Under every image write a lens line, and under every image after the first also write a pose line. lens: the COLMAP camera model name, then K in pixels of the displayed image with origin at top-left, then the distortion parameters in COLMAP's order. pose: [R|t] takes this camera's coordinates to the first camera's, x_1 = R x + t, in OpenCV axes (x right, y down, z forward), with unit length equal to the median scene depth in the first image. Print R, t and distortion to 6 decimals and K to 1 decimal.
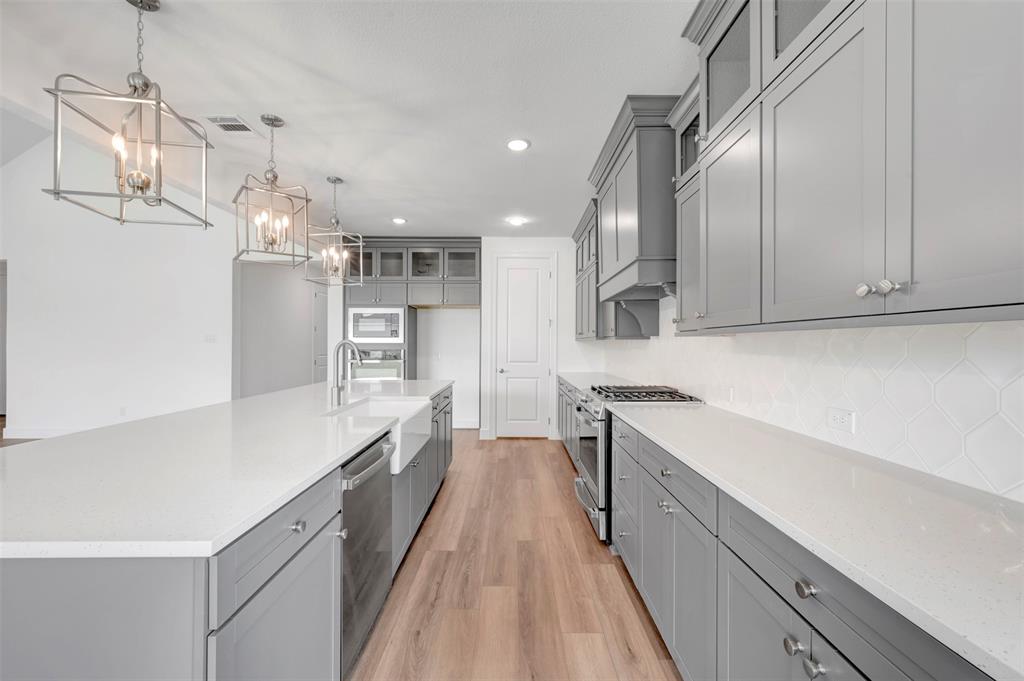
lens RADIAL K [[411.5, 0, 514.9], [0, 411.5, 343.1], [0, 0, 1]] dist [0.001945, -0.000867]
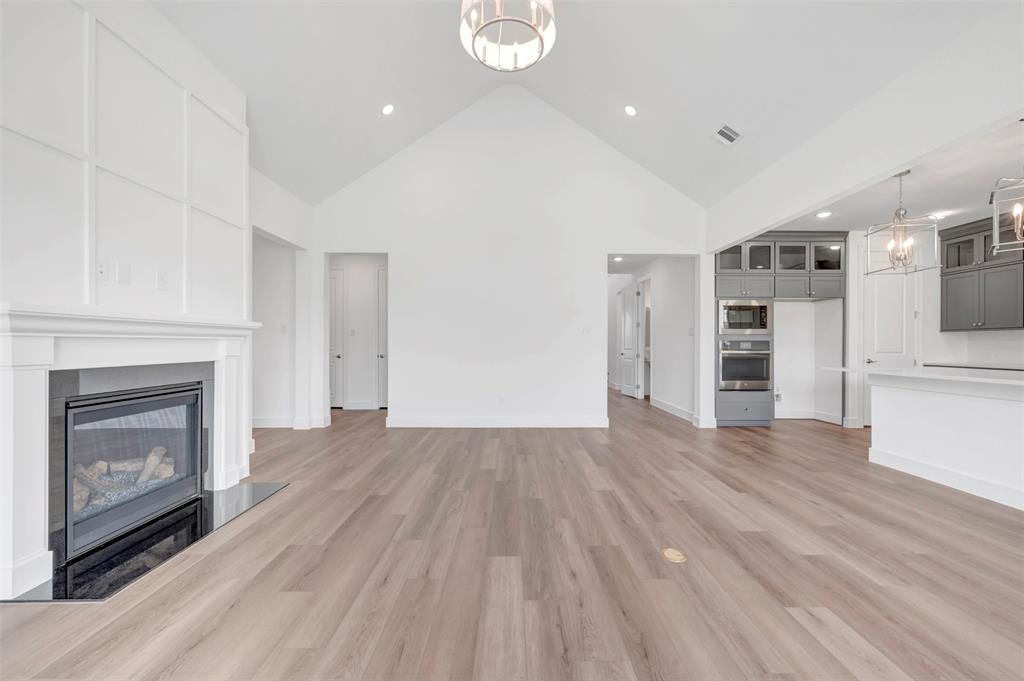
lens RADIAL K [[411.5, 0, 520.1], [0, 411.5, 343.3], [0, 0, 1]] dist [0.001945, -0.000867]
pose [[0.999975, -0.006775, 0.001794, -0.903439], [0.006771, 0.999973, 0.002689, 0.013805], [-0.001812, -0.002677, 0.999995, -0.025654]]
